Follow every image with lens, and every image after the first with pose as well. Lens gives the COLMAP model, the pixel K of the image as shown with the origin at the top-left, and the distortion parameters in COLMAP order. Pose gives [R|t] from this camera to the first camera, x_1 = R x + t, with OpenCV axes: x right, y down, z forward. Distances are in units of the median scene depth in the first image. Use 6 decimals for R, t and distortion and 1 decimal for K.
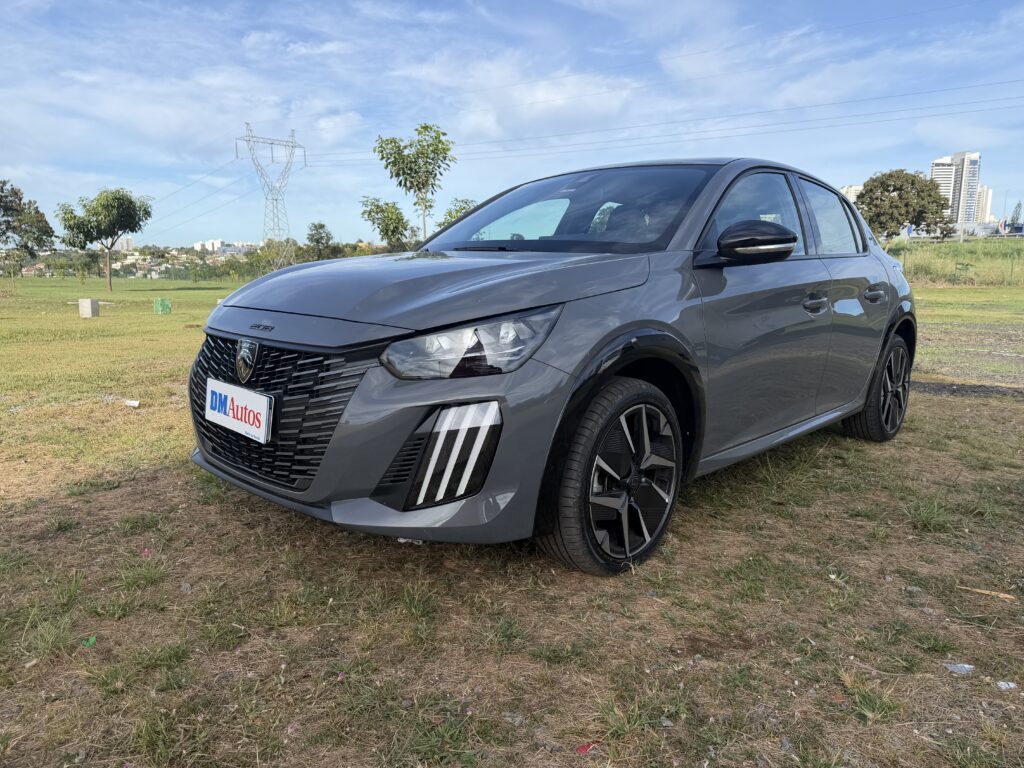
lens RADIAL K [[722.5, 0, 507.8], [0, 722.5, 384.4], [0, 0, 1]] dist [0.005545, -0.006274]
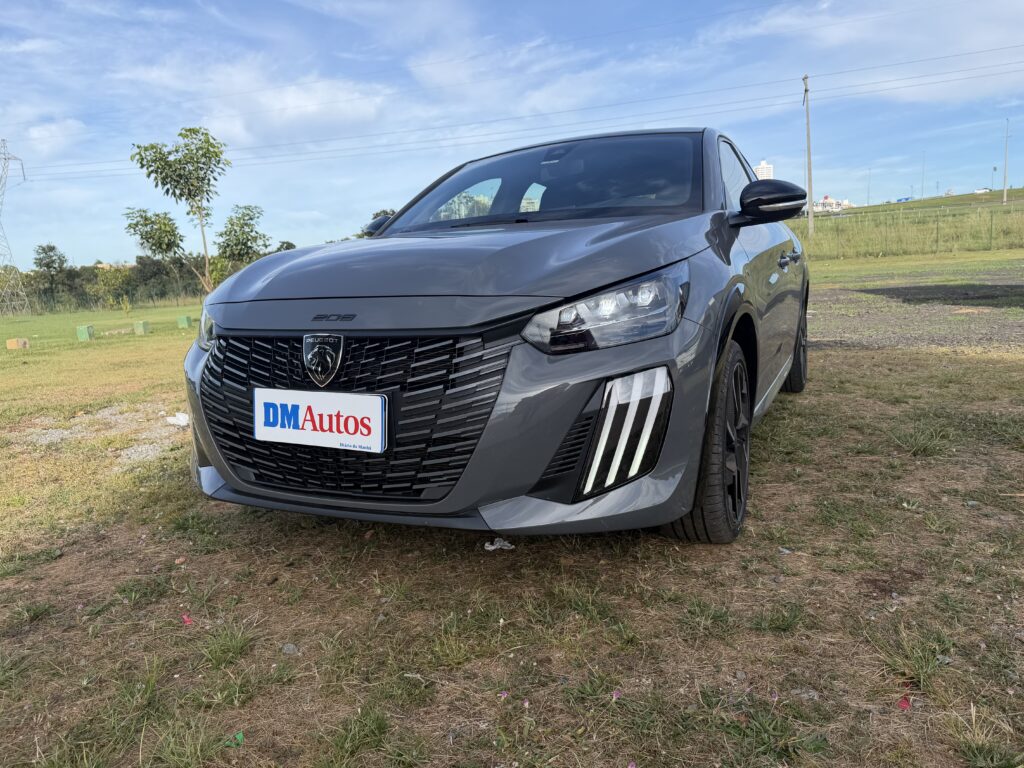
lens RADIAL K [[718.9, 0, 516.7], [0, 718.9, 386.0], [0, 0, 1]] dist [0.007364, -0.008524]
pose [[0.947691, -0.113651, 0.298271, -0.433721], [0.114728, 0.993299, 0.013957, 0.012532], [-0.297859, 0.020993, 0.954379, 0.171489]]
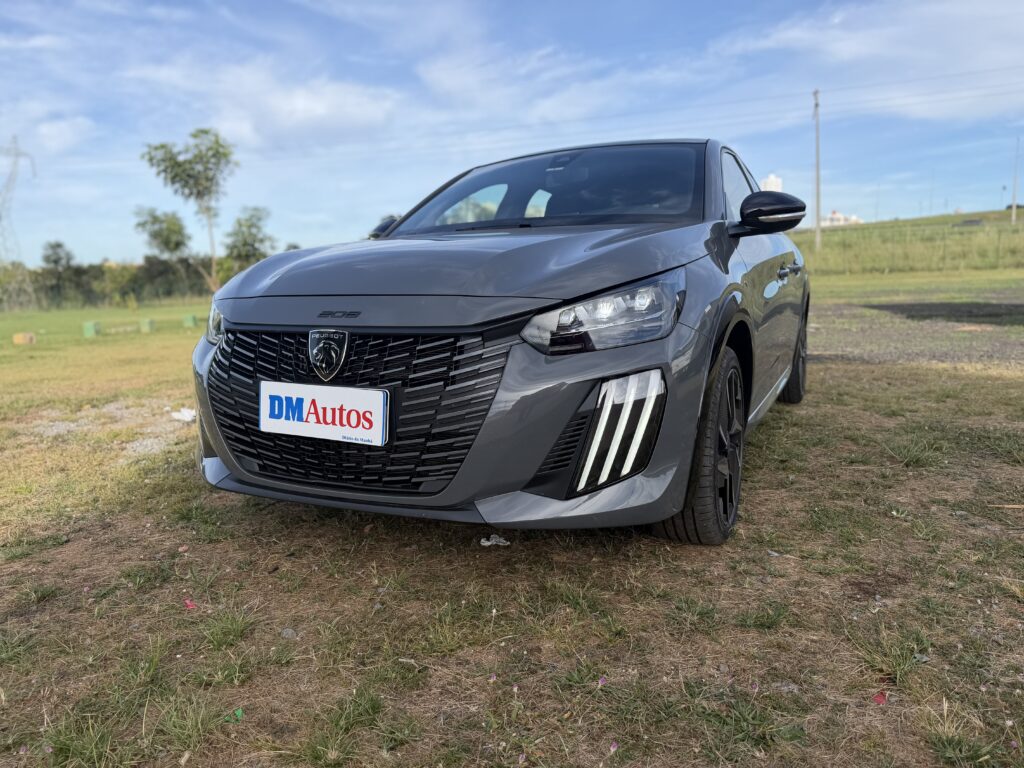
lens RADIAL K [[718.2, 0, 515.5], [0, 718.2, 392.8], [0, 0, 1]] dist [0.008584, -0.008247]
pose [[0.951756, -0.089956, 0.293375, -0.437023], [0.090266, 0.995839, 0.012515, 0.023407], [-0.293280, 0.014571, 0.955916, 0.146096]]
